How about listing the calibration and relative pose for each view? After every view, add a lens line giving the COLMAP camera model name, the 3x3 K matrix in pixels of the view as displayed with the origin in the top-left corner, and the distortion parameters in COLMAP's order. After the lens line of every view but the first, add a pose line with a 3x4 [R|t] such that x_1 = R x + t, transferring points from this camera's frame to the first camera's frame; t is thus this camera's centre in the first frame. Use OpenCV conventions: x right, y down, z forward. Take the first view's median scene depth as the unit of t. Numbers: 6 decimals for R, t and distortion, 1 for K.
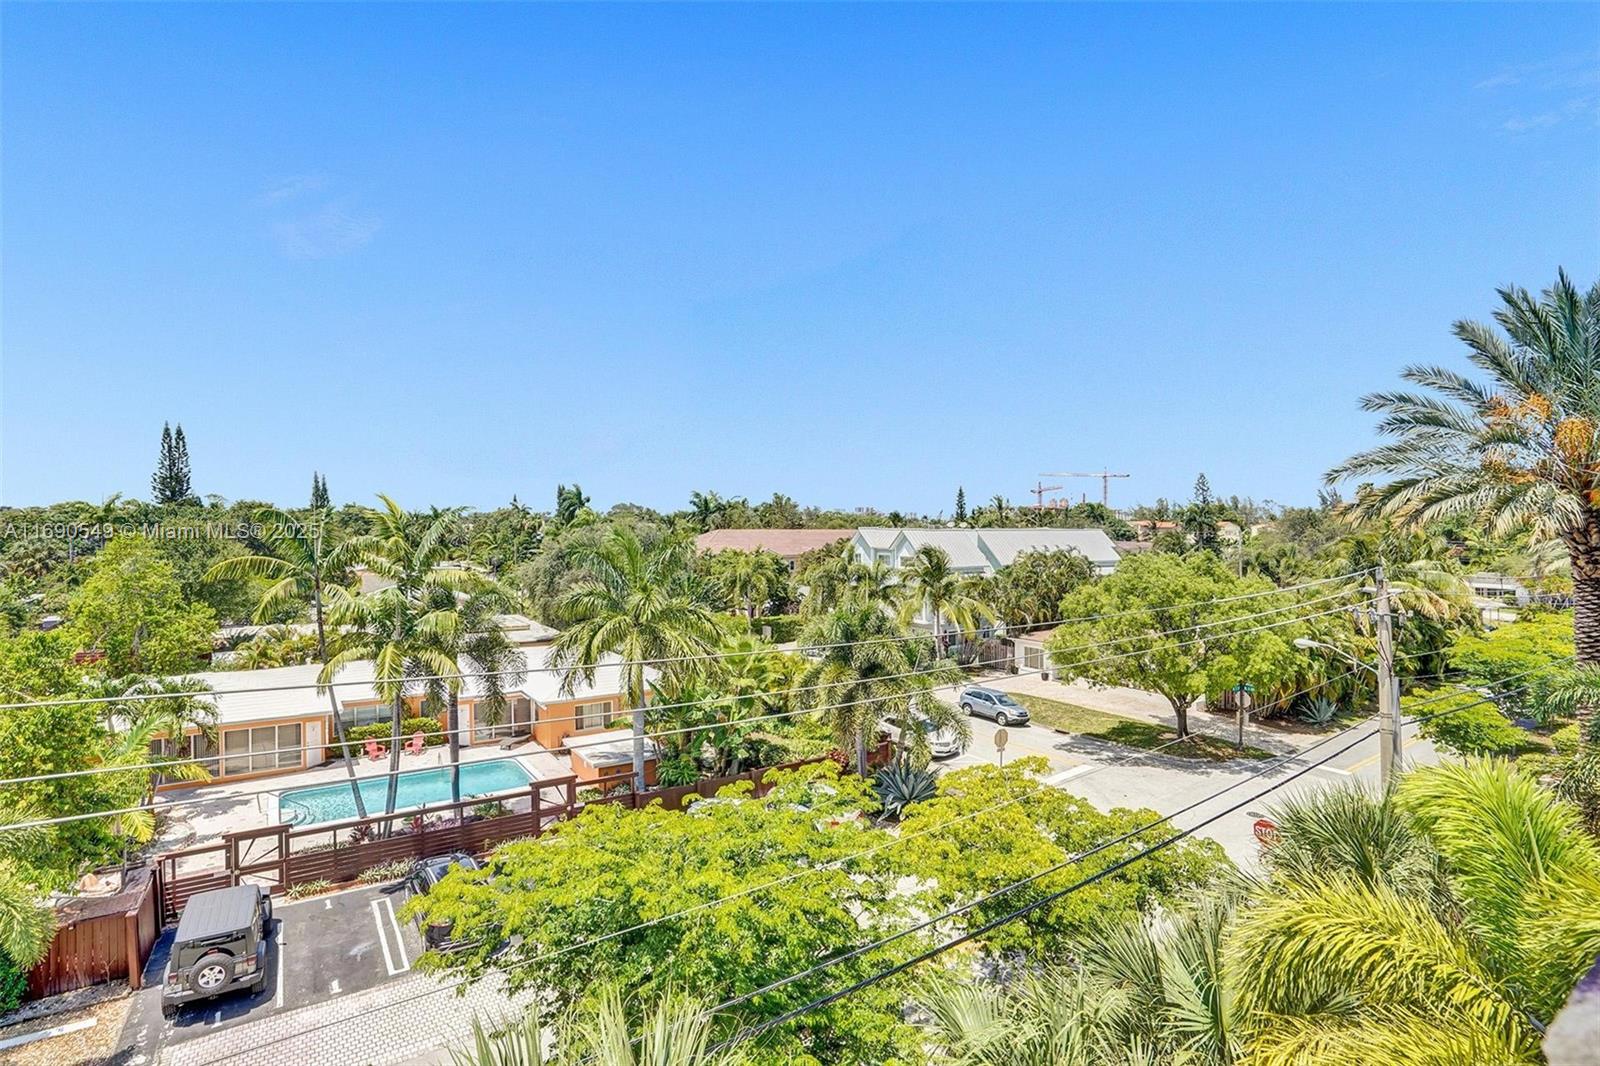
lens RADIAL K [[741.7, 0, 774.7], [0, 741.7, 511.4], [0, 0, 1]] dist [-0.040136, 0.014297]
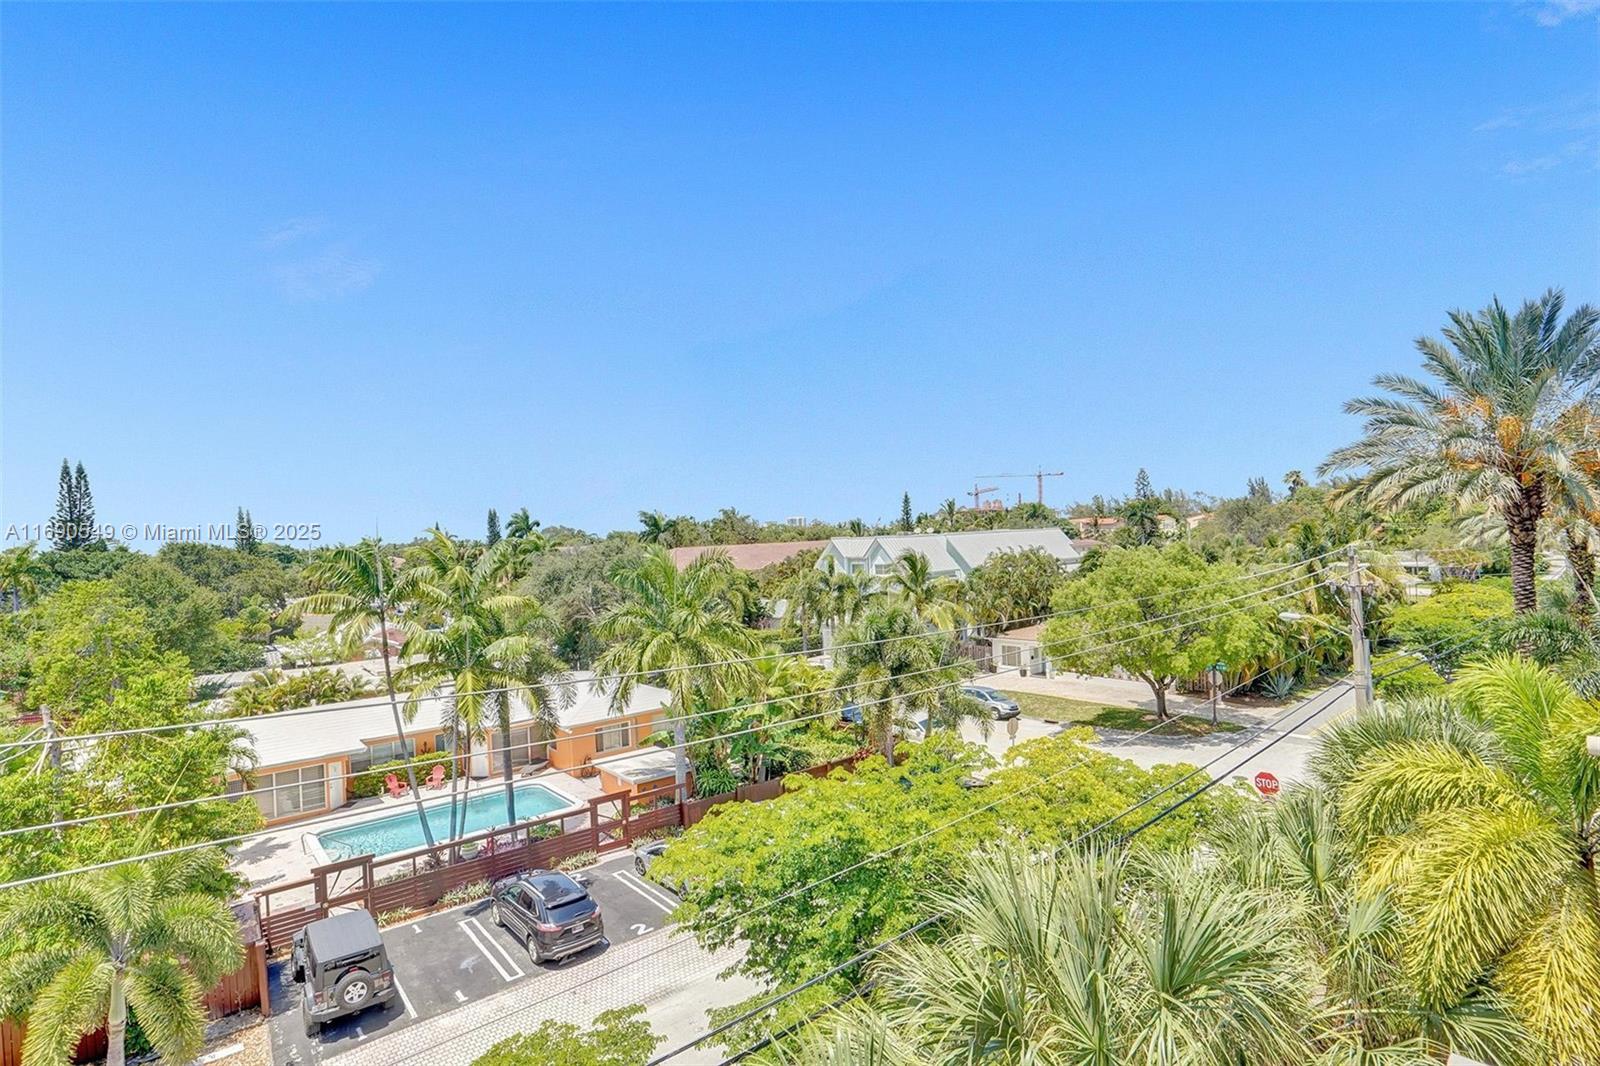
lens RADIAL K [[769.0, 0, 800.0], [0, 769.0, 533.0], [0, 0, 1]] dist [-0.044732, 0.017879]
pose [[0.993326, -0.049771, 0.104054, -0.107527], [0.048630, 0.998726, 0.013471, -0.001314], [-0.104592, -0.008321, 0.994480, -0.068920]]
